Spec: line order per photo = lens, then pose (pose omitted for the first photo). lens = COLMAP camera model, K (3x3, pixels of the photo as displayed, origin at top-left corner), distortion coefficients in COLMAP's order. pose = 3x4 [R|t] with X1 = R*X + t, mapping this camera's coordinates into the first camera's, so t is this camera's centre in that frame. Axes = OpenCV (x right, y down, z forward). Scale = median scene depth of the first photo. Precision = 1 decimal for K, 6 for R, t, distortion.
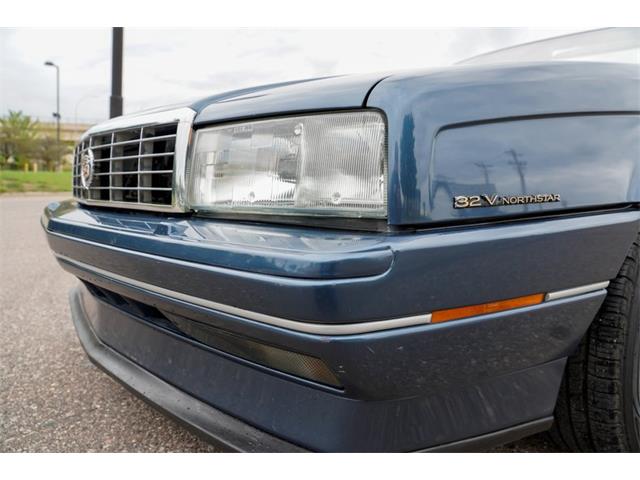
lens RADIAL K [[479.9, 0, 320.0], [0, 479.9, 240.0], [0, 0, 1]] dist [-0.140395, 0.103953]
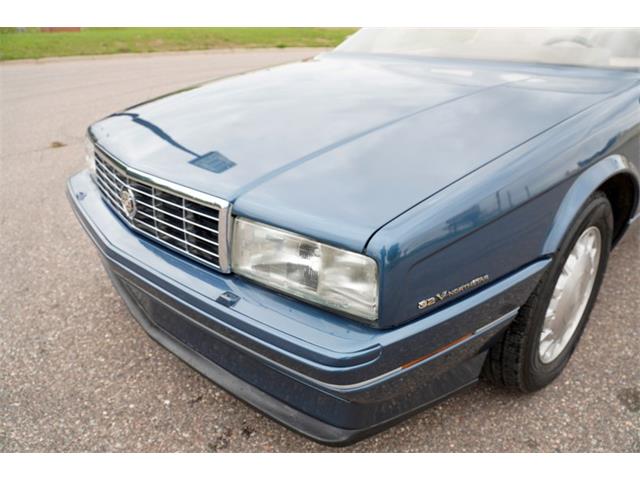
lens RADIAL K [[479.9, 0, 320.0], [0, 479.9, 240.0], [0, 0, 1]] dist [-0.140395, 0.103953]
pose [[0.997275, -0.047184, 0.056712, -0.093298], [0.027197, 0.949720, 0.311917, -0.564439], [-0.068578, -0.309524, 0.948415, -0.314792]]
